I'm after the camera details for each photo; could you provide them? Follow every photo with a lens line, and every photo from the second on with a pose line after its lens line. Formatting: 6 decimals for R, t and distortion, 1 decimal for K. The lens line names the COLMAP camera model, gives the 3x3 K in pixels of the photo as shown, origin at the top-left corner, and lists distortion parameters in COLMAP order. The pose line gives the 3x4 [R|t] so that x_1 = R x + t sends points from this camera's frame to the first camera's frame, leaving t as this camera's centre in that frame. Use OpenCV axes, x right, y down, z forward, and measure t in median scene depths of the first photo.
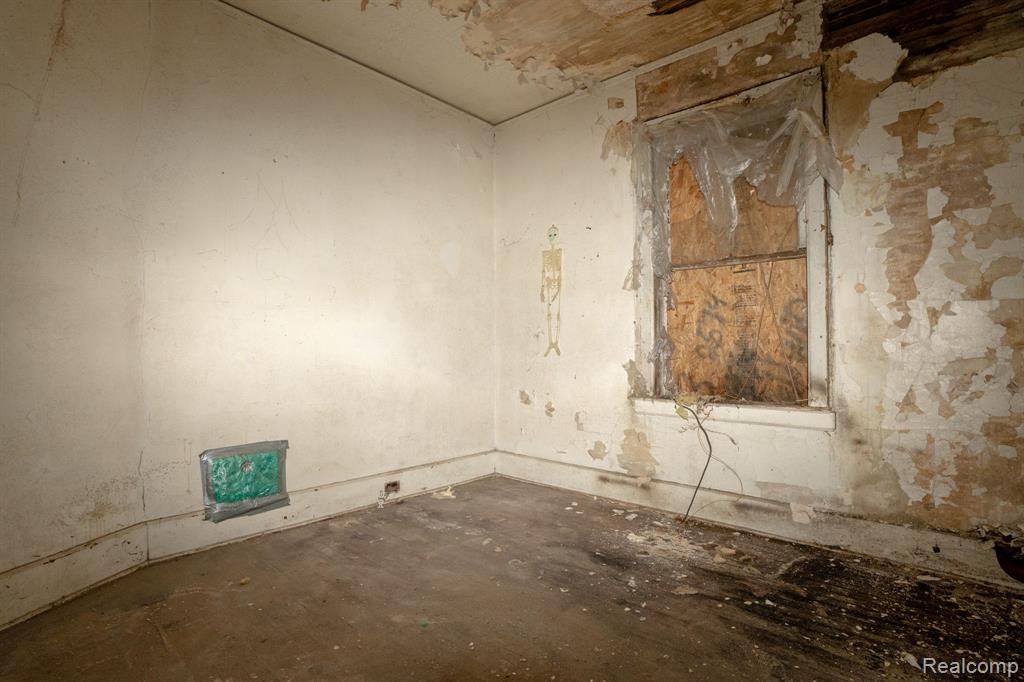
lens RADIAL K [[488.4, 0, 503.0], [0, 488.4, 339.7], [0, 0, 1]] dist [-0.038232, 0.010720]
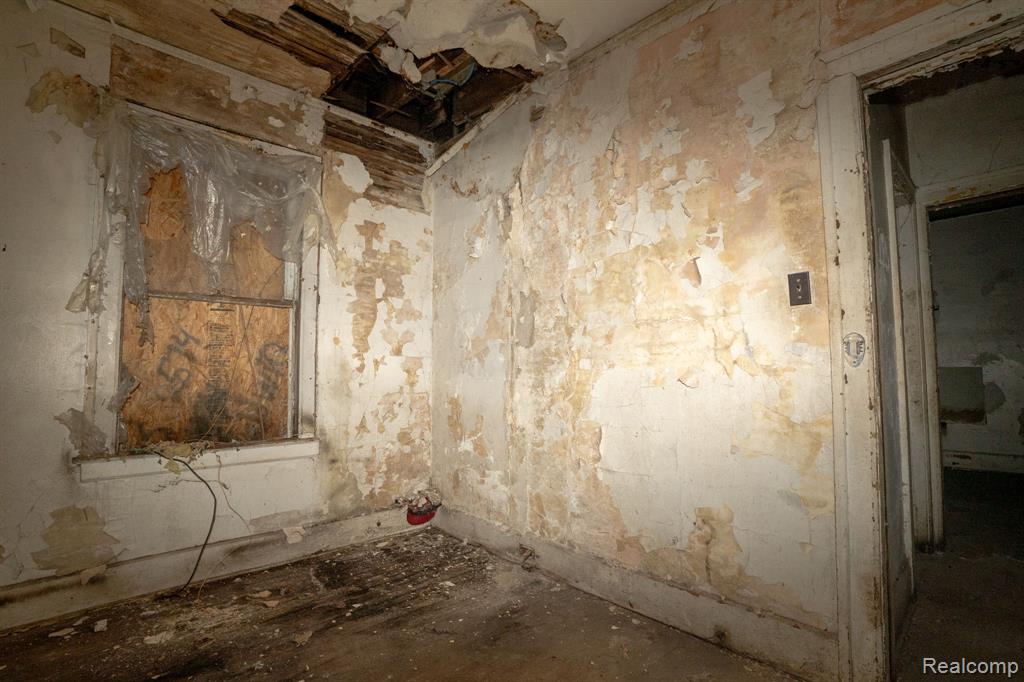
lens RADIAL K [[488.4, 0, 504.4], [0, 488.4, 344.3], [0, 0, 1]] dist [-0.038232, 0.010720]
pose [[0.106831, 0.057449, 0.992616, -0.518691], [-0.012729, 0.998327, -0.056410, -0.030716], [-0.994196, -0.006609, 0.107383, 0.416337]]
